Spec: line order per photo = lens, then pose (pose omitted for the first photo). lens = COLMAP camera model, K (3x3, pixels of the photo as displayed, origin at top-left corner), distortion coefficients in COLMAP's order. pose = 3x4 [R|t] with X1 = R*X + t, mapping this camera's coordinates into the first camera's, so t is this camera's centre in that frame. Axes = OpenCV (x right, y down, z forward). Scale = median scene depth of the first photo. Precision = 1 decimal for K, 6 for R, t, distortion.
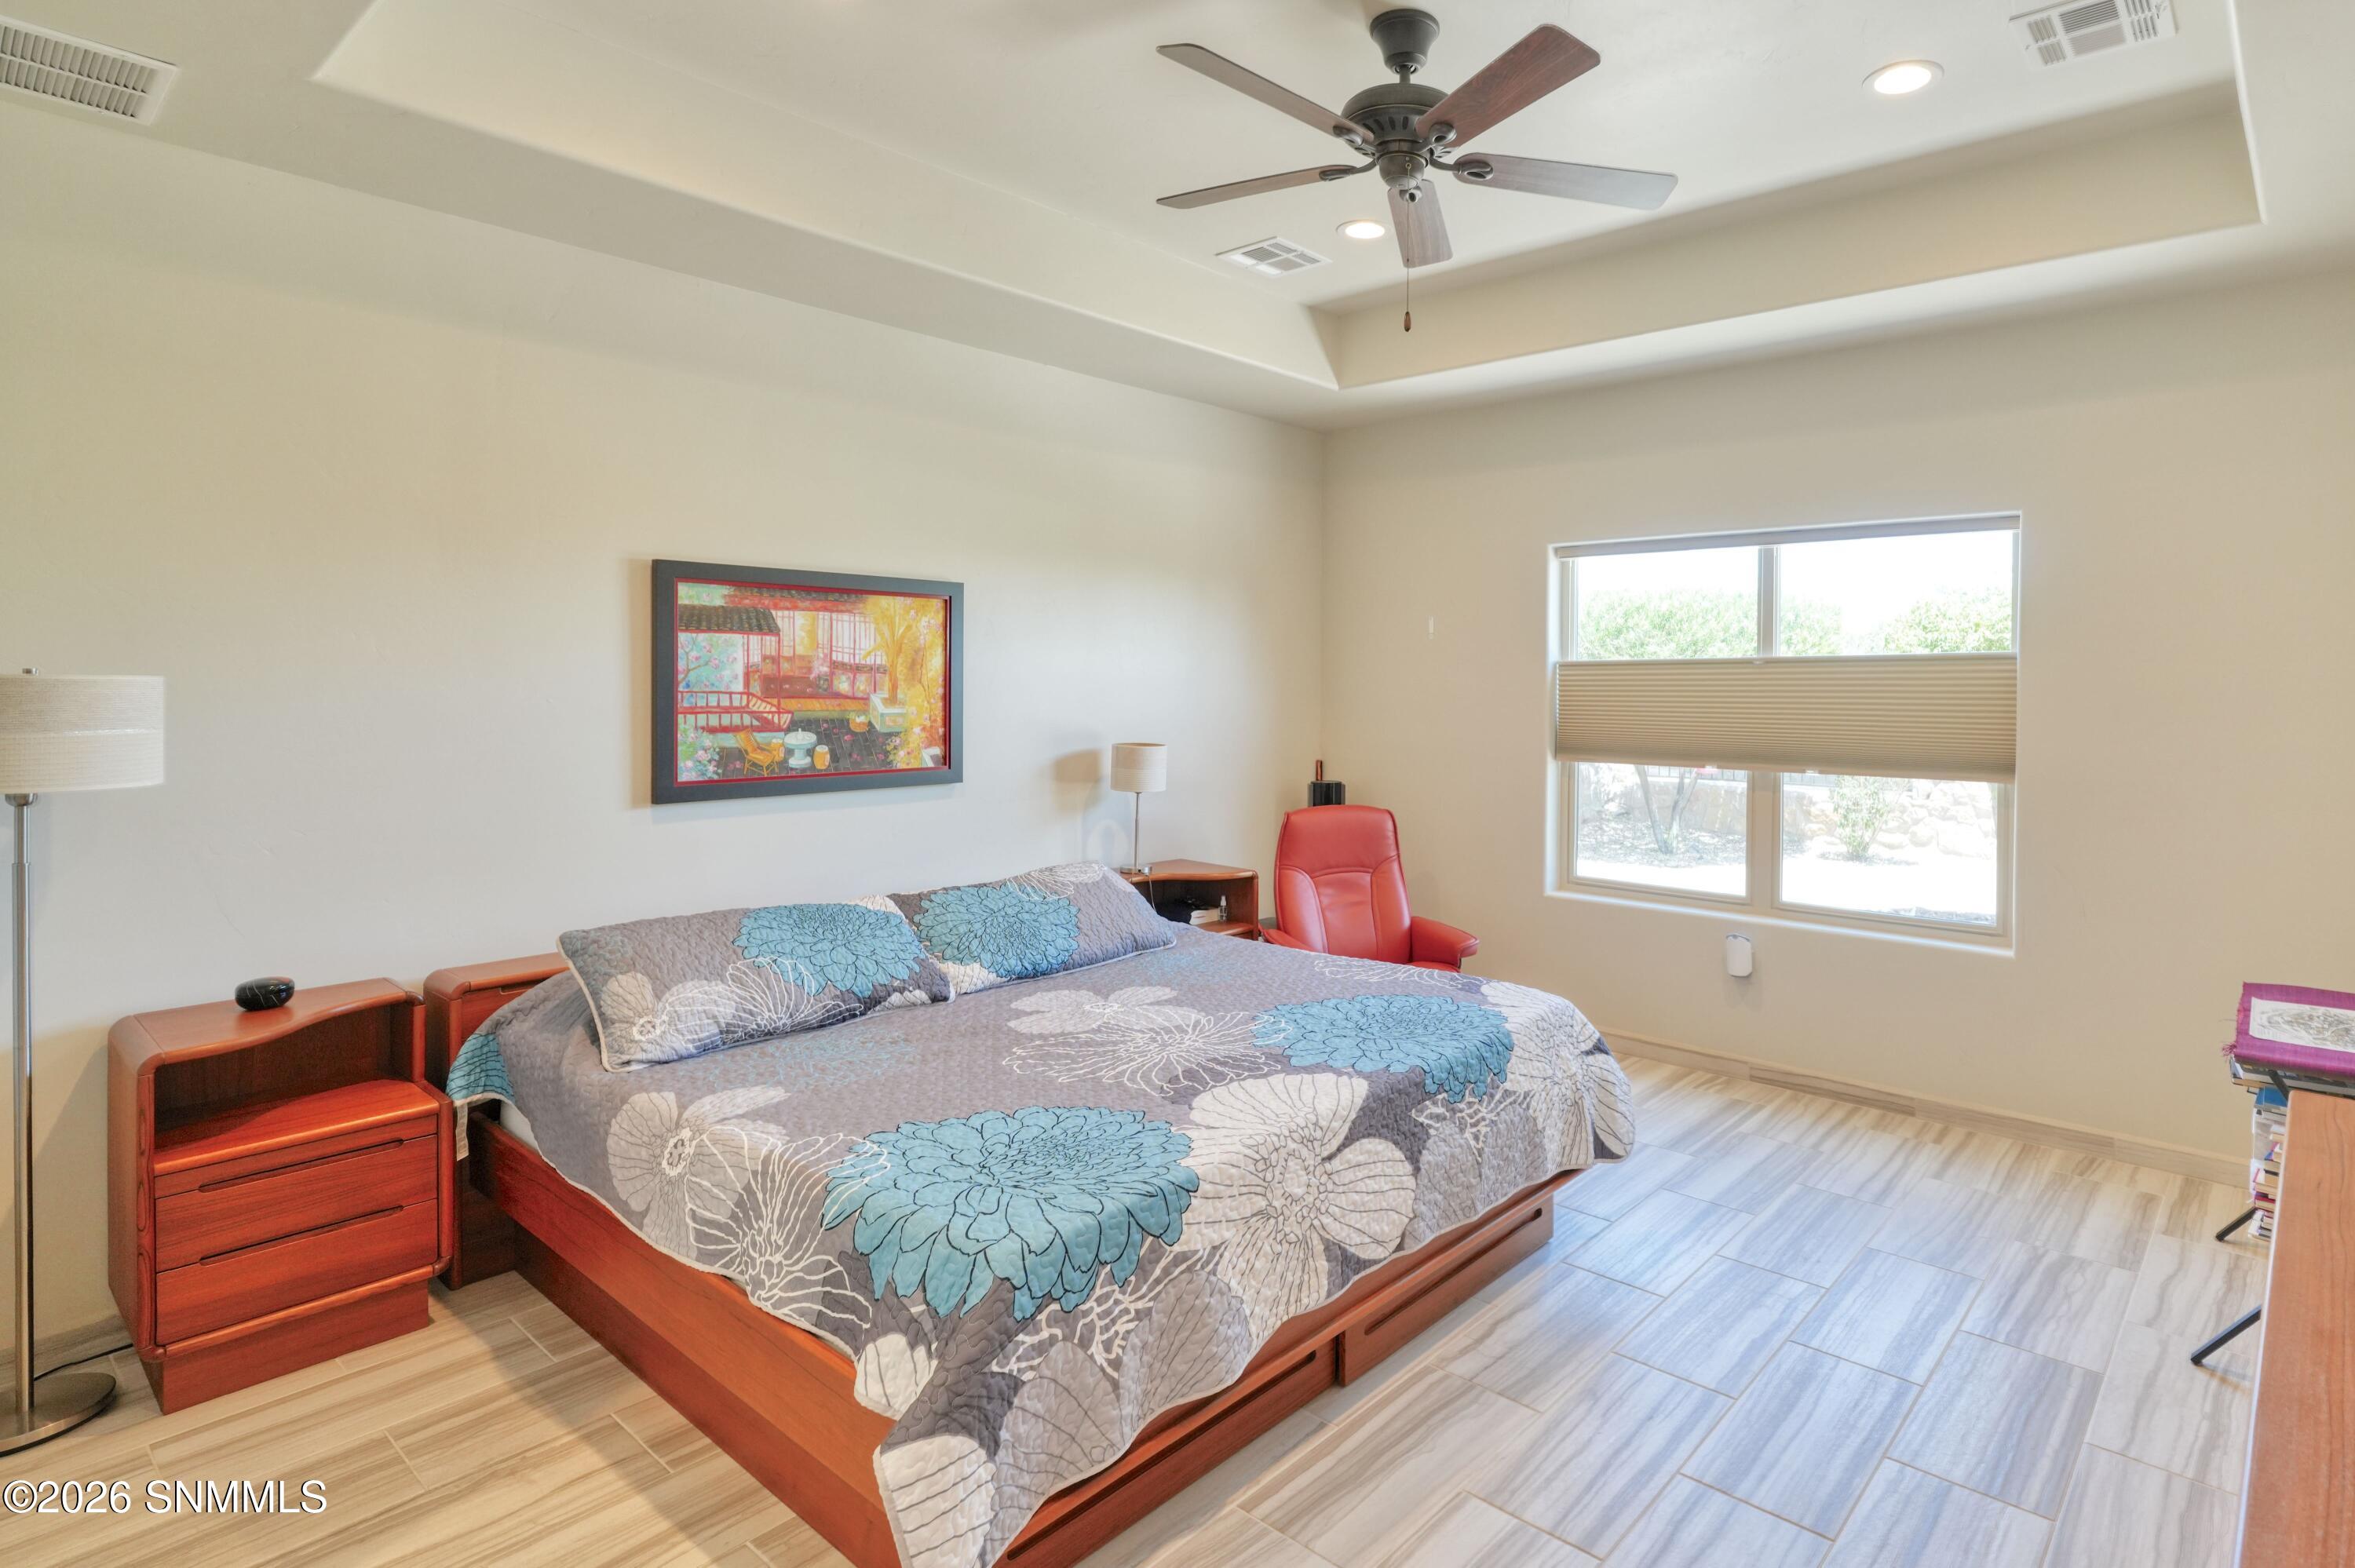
lens RADIAL K [[1213.4, 0, 1377.4], [0, 1213.4, 700.6], [0, 0, 1]] dist [-0.002979, 0.000036]
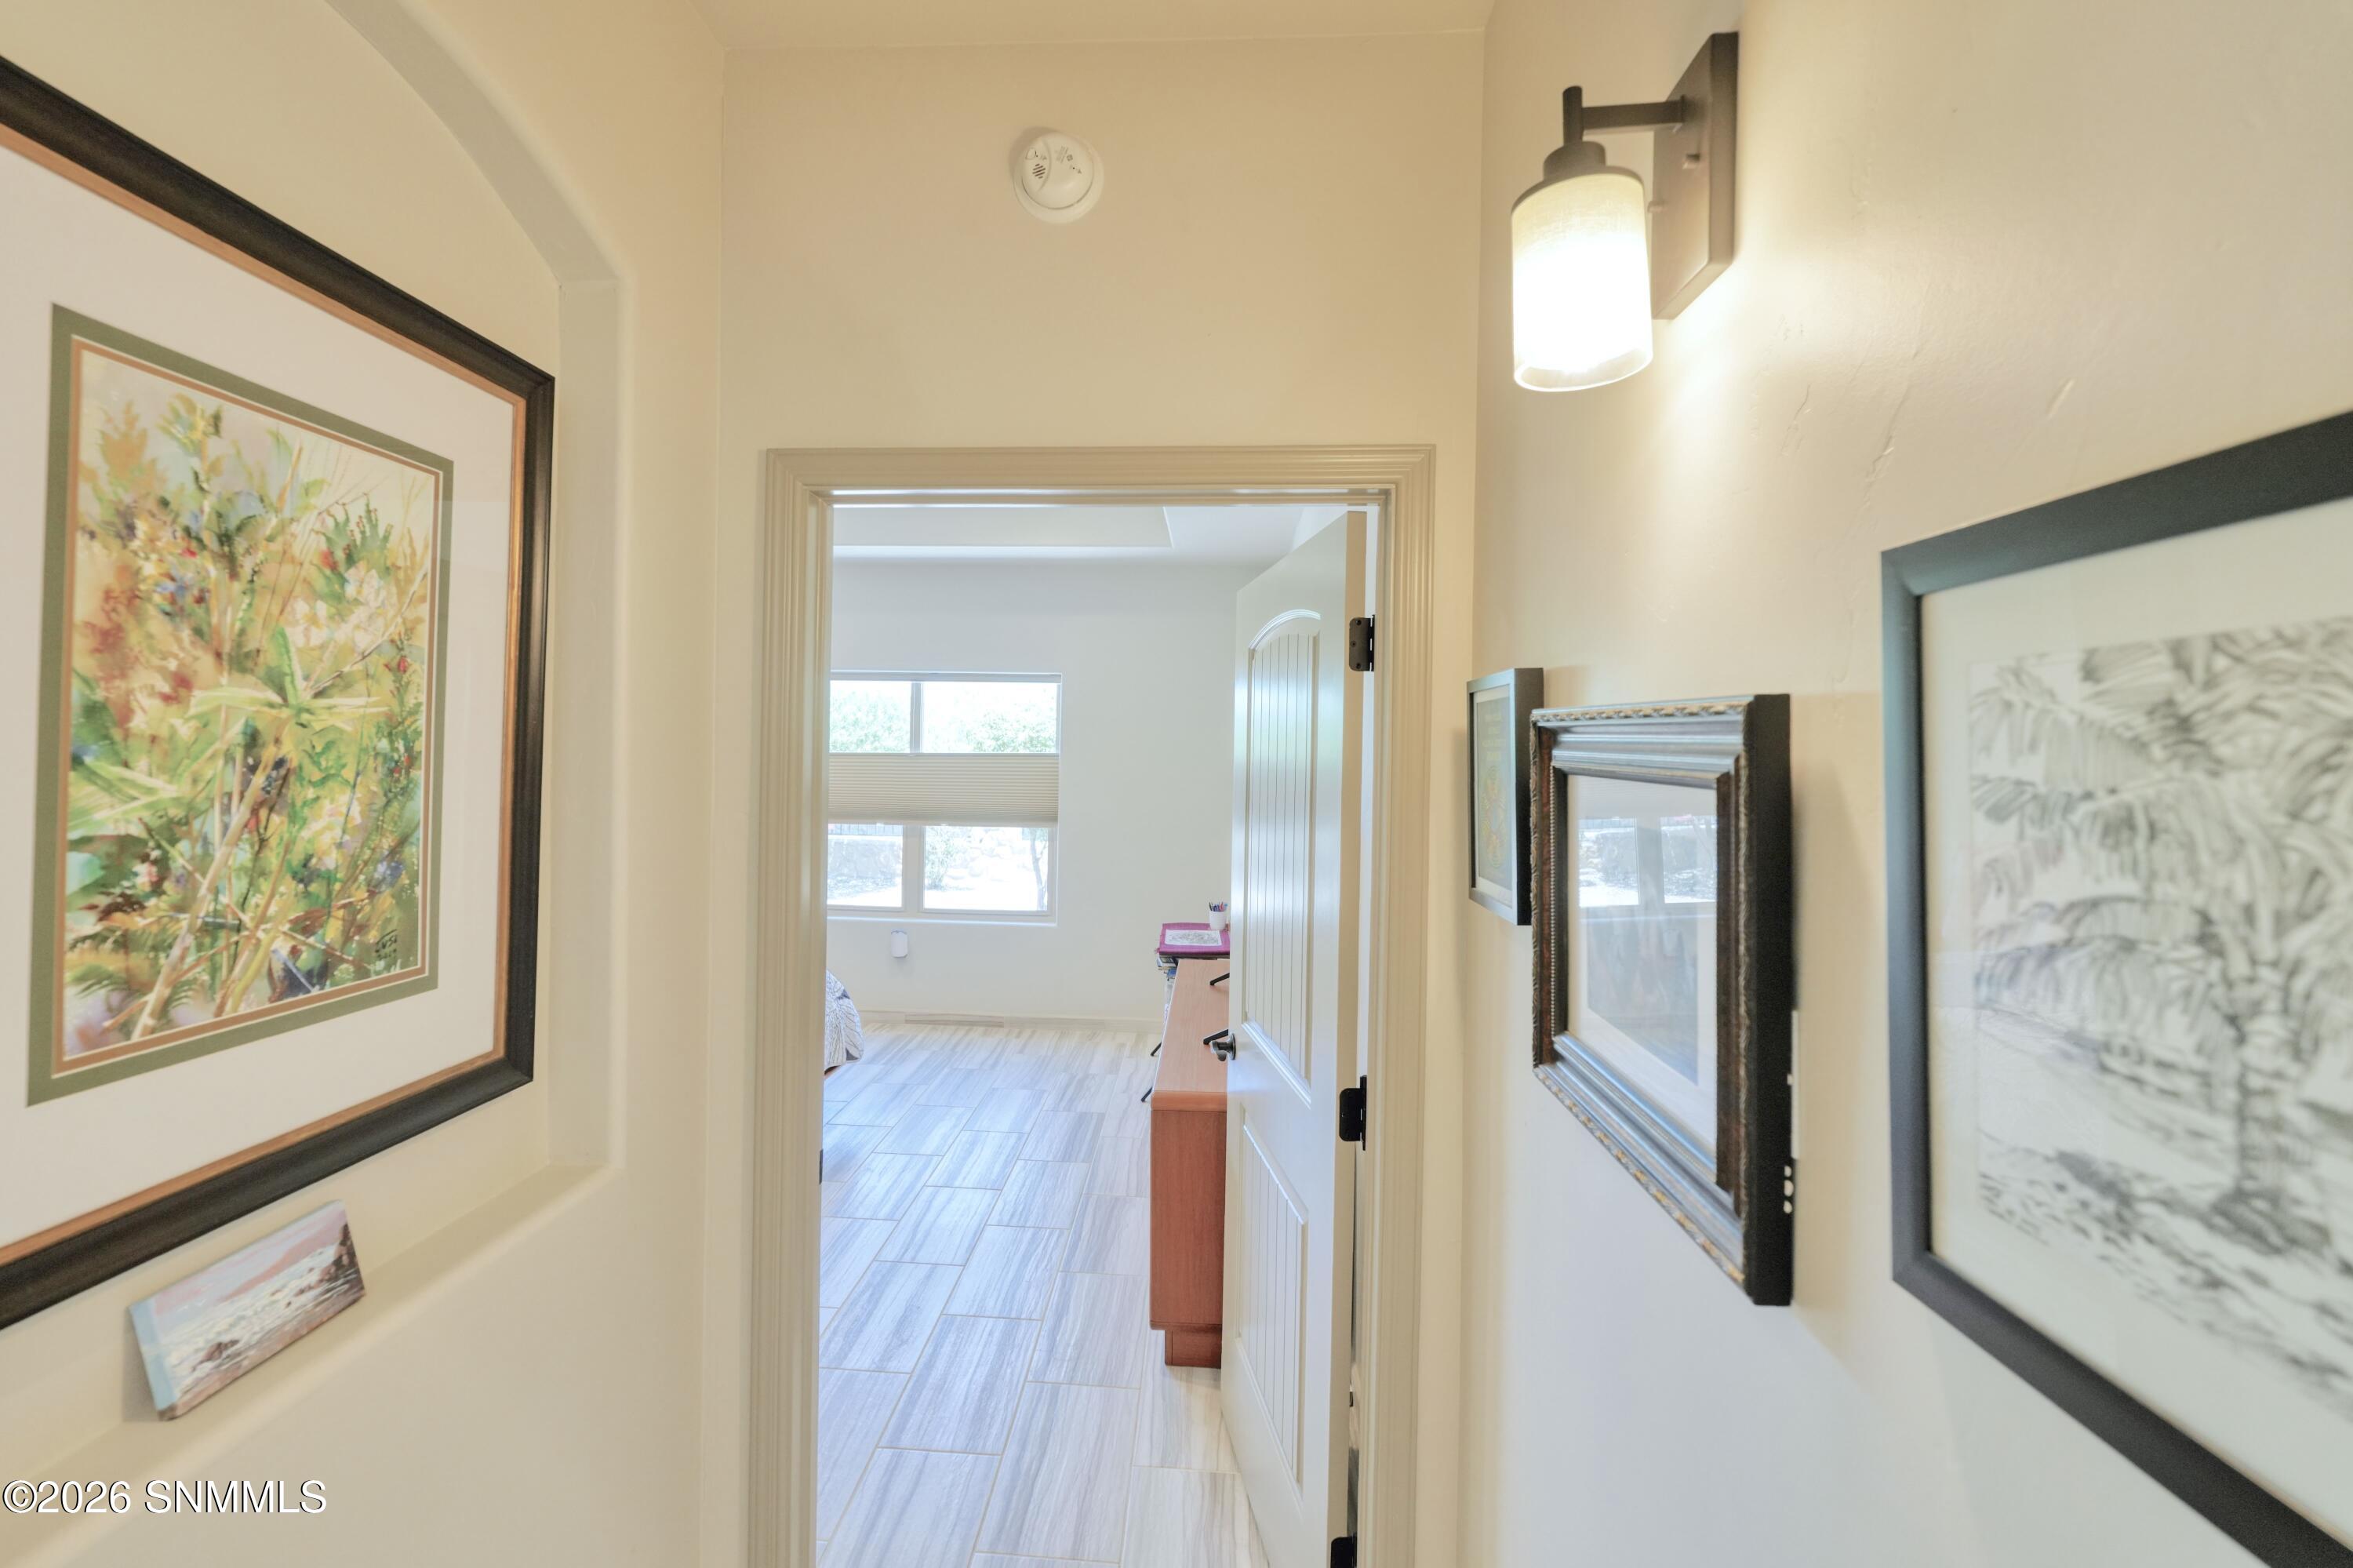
lens RADIAL K [[1043.4, 0, 1176.5], [0, 1043.4, 784.0], [0, 0, 1]] dist [0.002474, 0.000217]
pose [[0.807469, -0.002371, 0.589905, -0.253962], [-0.008621, 0.999838, 0.015820, -0.024937], [-0.589847, -0.017860, 0.807318, -0.359328]]
